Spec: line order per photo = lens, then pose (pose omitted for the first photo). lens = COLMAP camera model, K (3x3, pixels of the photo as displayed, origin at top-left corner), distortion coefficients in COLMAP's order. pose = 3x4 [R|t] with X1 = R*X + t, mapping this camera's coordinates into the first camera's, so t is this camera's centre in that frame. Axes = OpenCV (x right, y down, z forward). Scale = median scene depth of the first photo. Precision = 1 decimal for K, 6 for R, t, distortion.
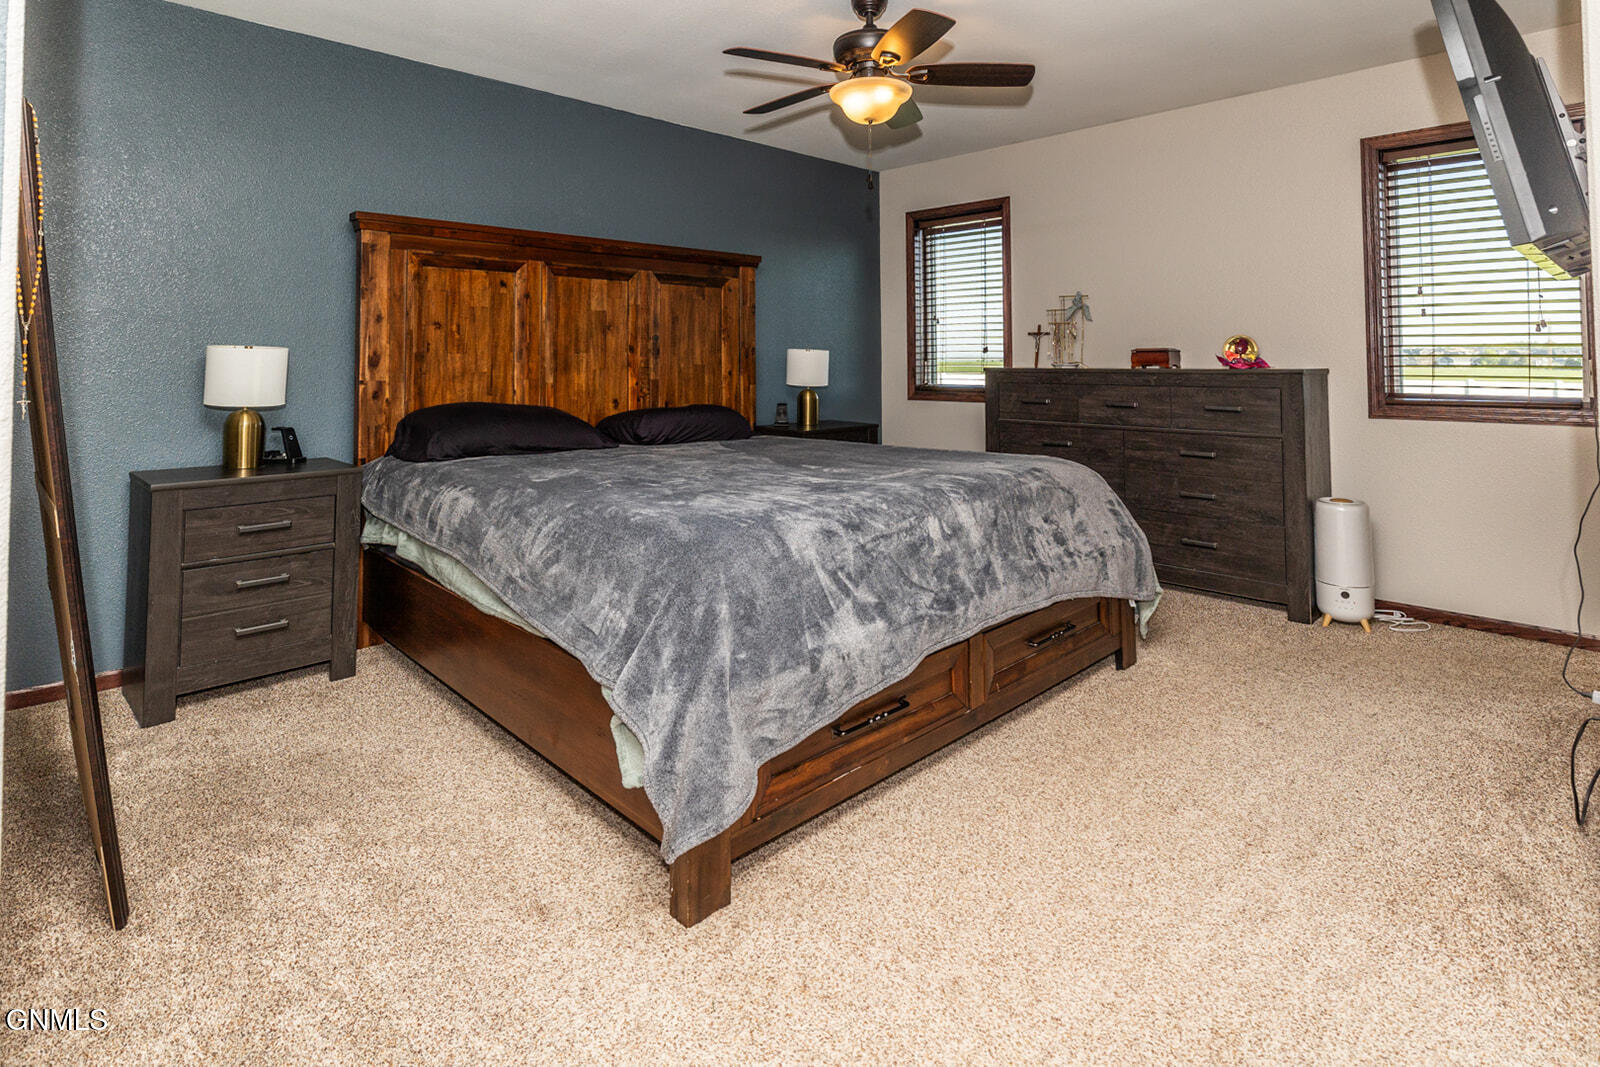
lens RADIAL K [[799.2, 0, 800.0], [0, 799.2, 533.5], [0, 0, 1]] dist [0.000022, 0.000073]
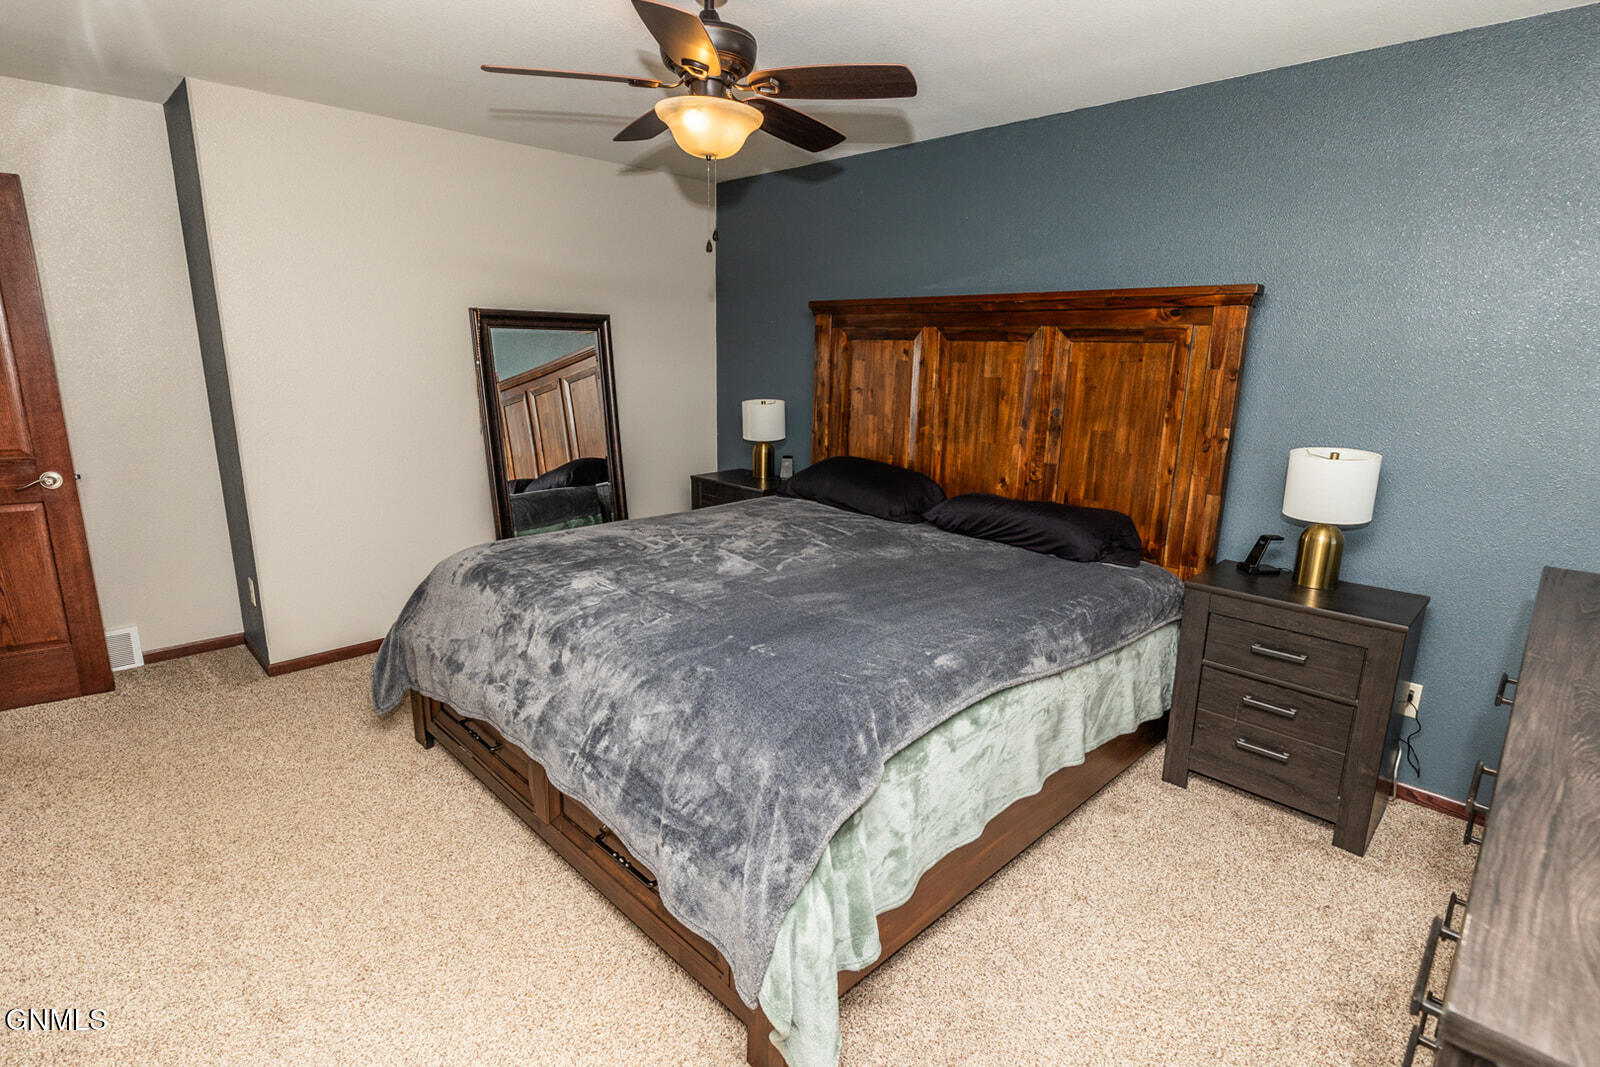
lens RADIAL K [[799.2, 0, 800.0], [0, 799.2, 533.5], [0, 0, 1]] dist [0.000022, 0.000073]
pose [[-0.000056, 0.233702, -0.972308, 0.474057], [-0.223462, 0.947718, 0.227805, -0.202922], [0.974713, 0.217287, 0.052170, 0.595365]]
